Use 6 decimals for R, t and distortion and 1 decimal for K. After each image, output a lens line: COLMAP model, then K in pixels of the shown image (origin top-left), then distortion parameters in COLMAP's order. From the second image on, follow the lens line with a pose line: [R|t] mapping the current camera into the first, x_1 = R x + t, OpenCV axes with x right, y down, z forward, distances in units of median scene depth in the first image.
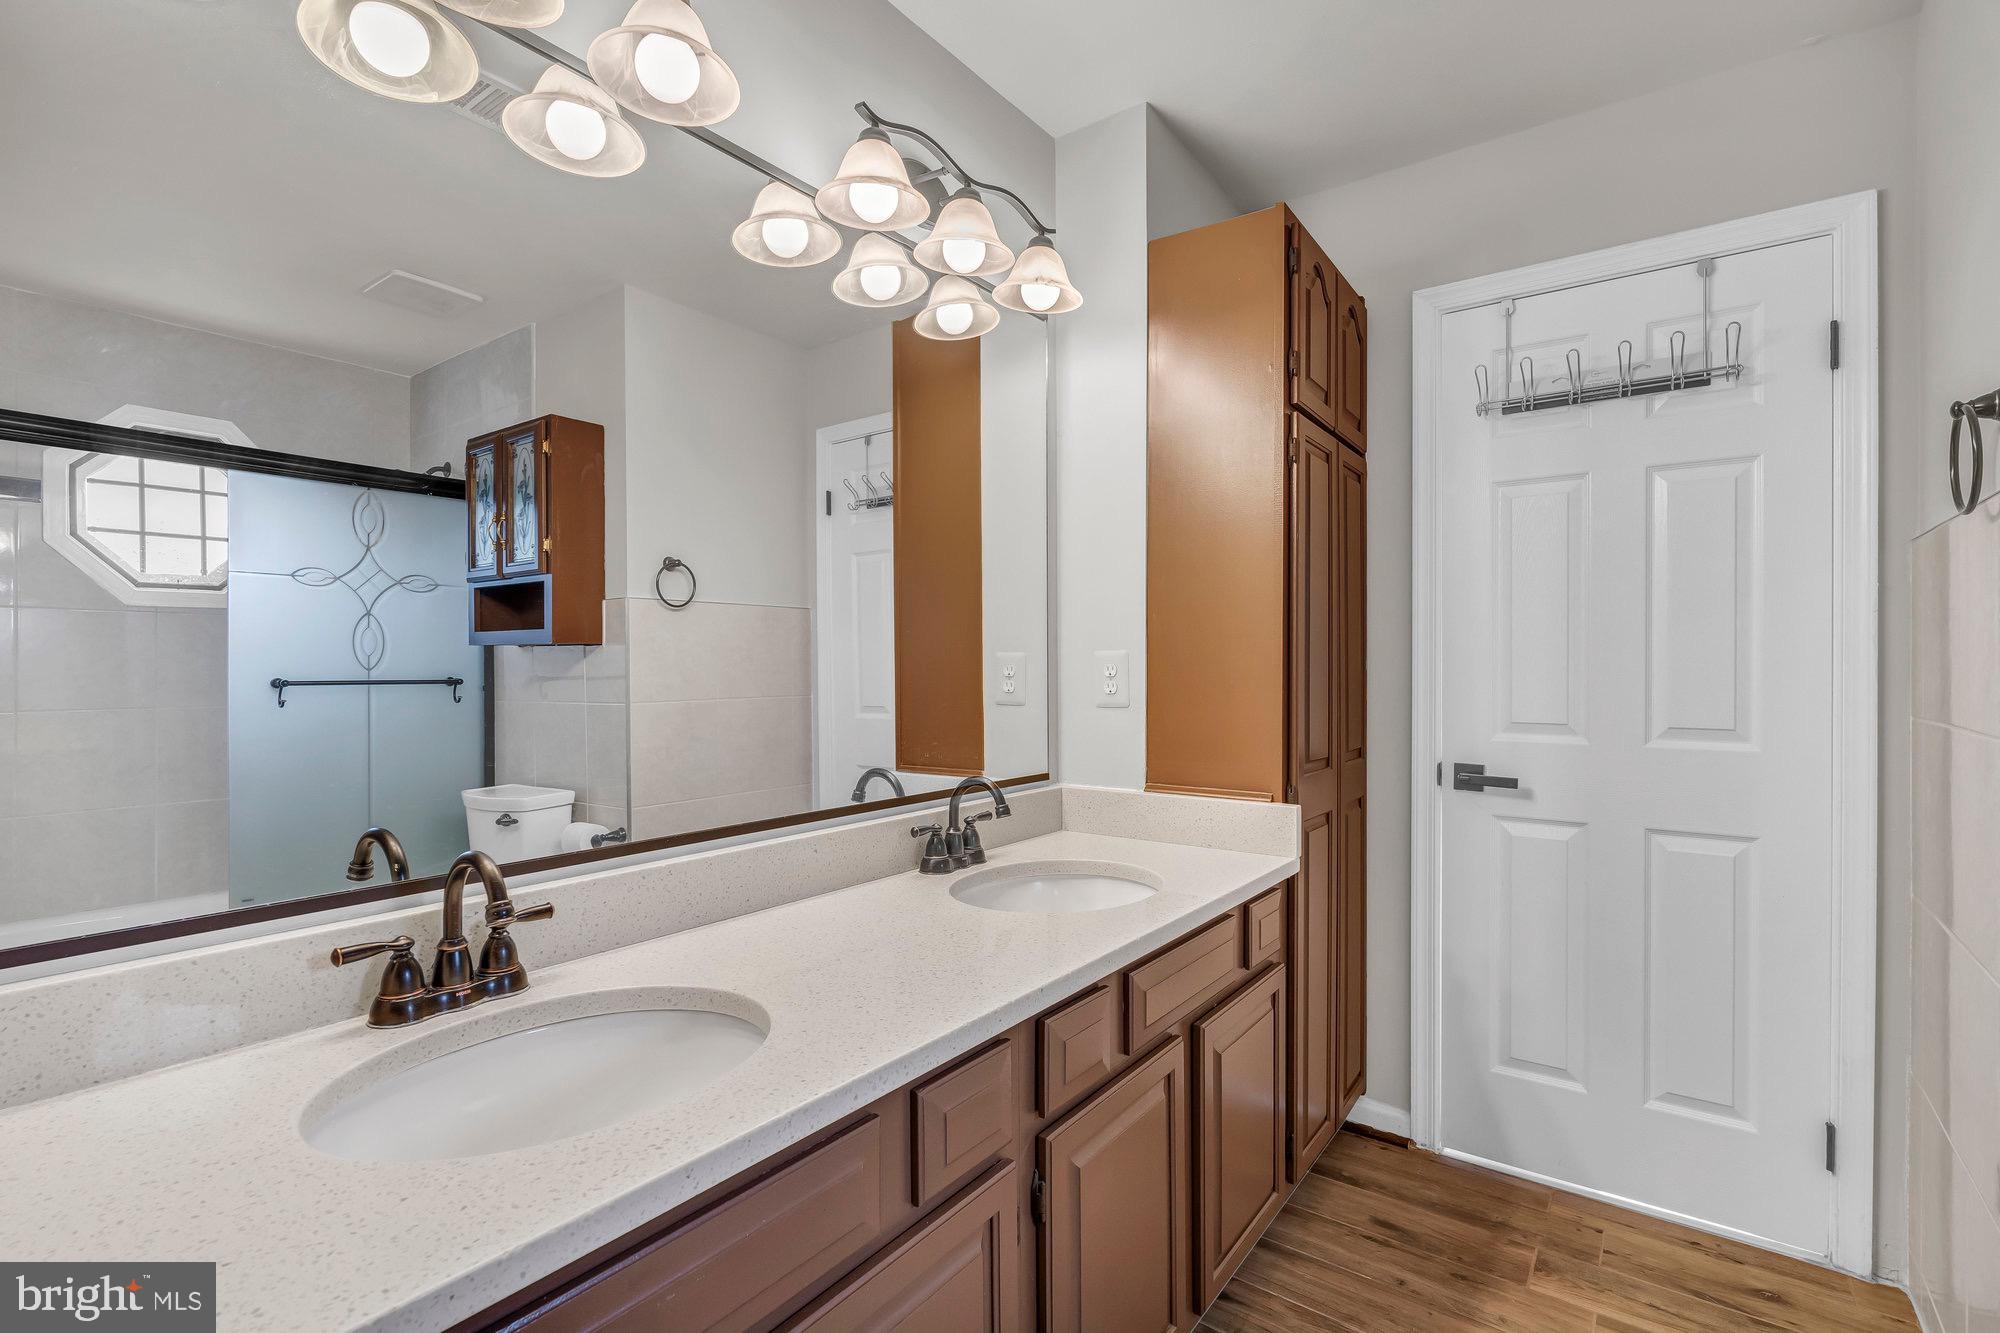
lens RADIAL K [[918.3, 0, 1004.0], [0, 918.3, 669.6], [0, 0, 1]] dist [-0.001837, 0.000531]
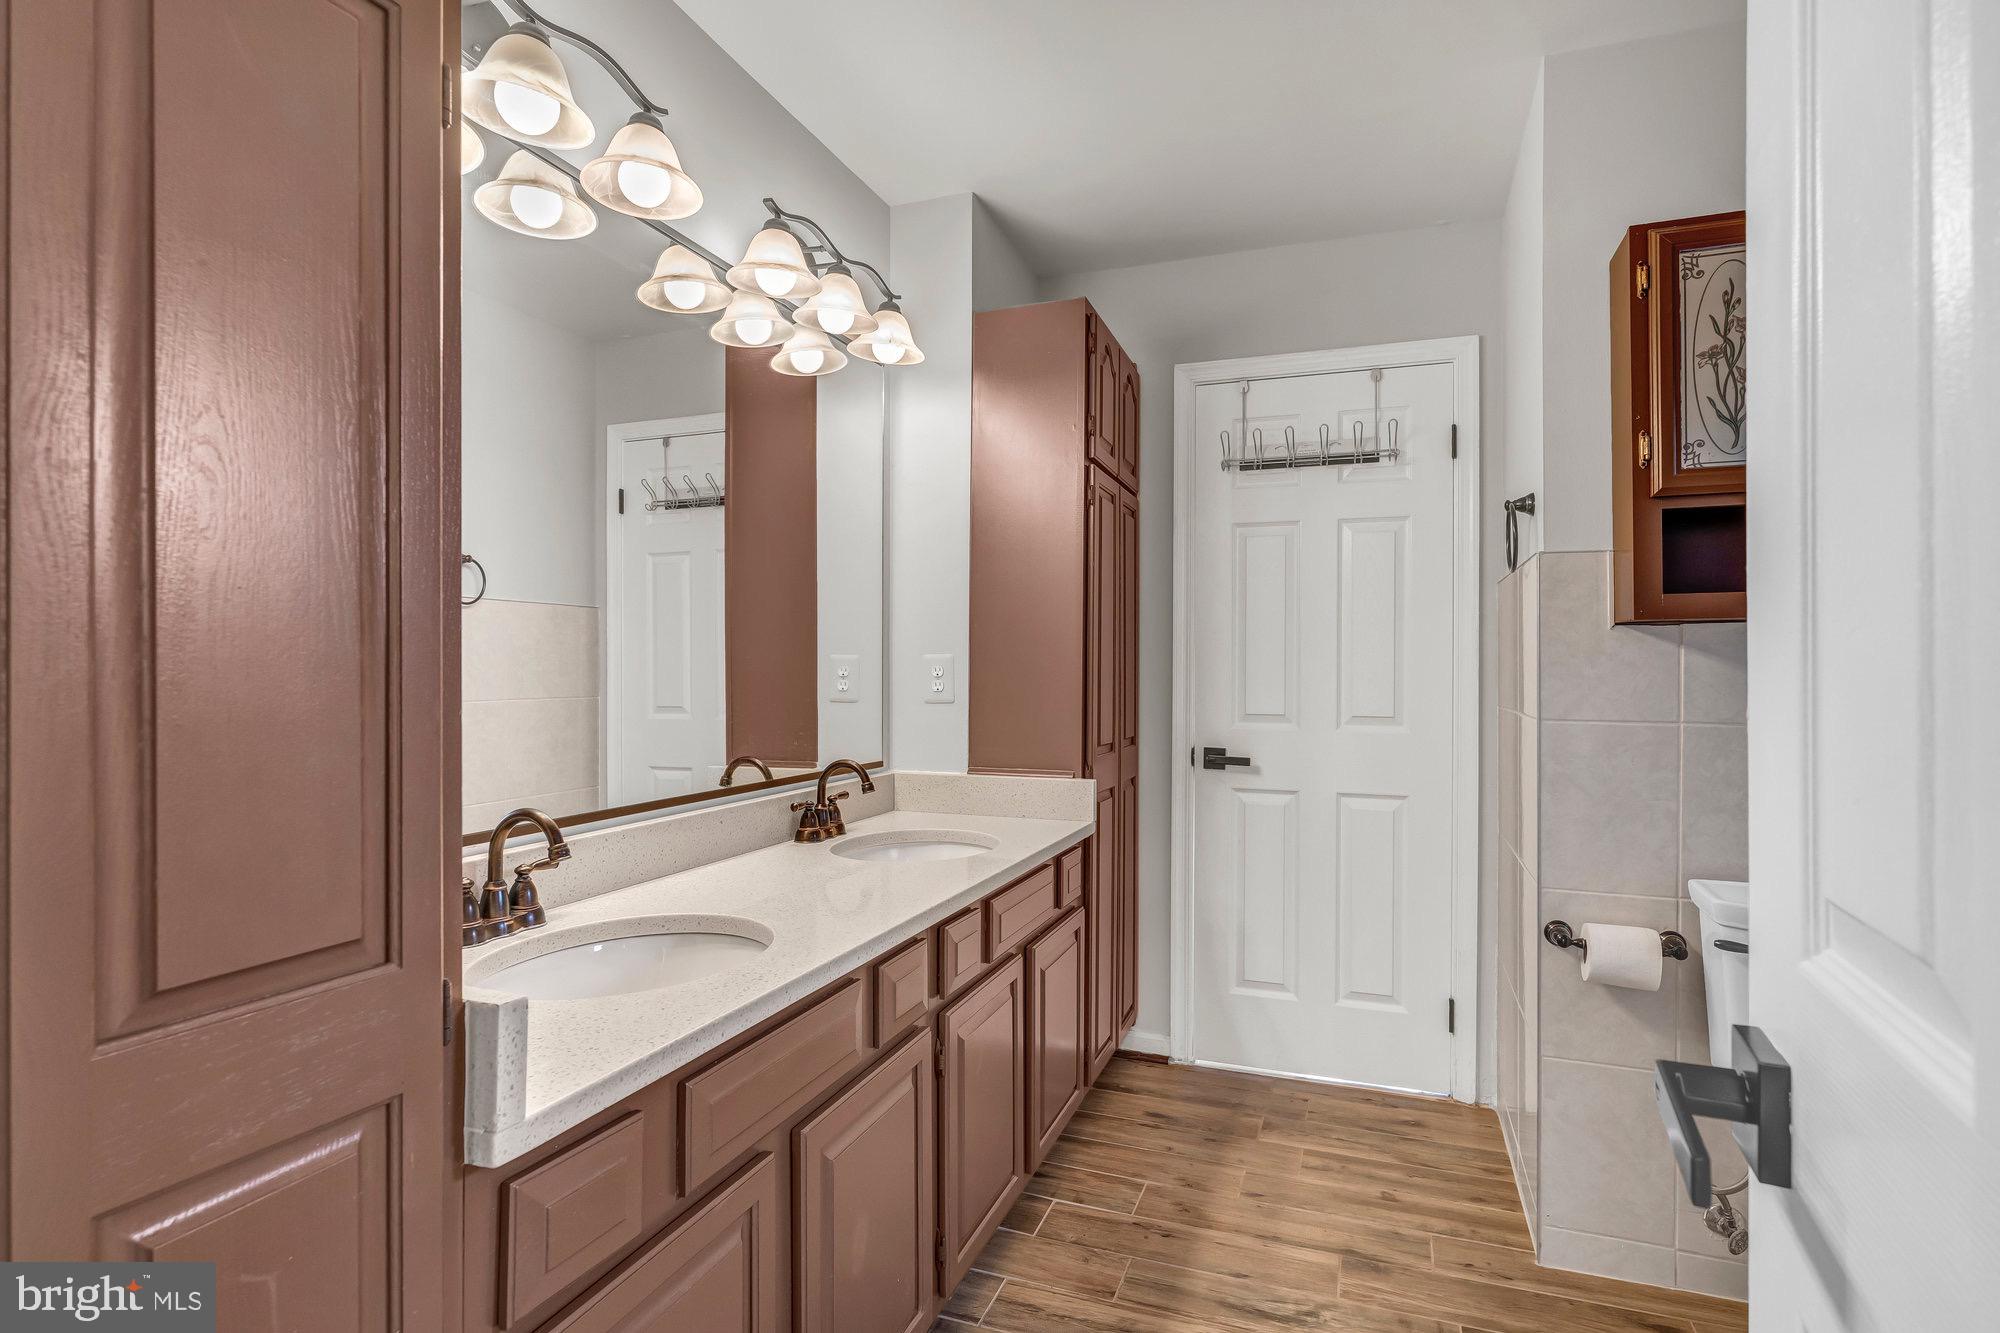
lens RADIAL K [[1027.6, 0, 994.4], [0, 1027.6, 667.8], [0, 0, 1]] dist [0.003964, 0.000455]
pose [[0.961835, 0.005710, 0.273570, -0.191816], [-0.004158, 0.999972, -0.006250, 0.005111], [-0.273598, 0.004874, 0.961832, -0.306846]]
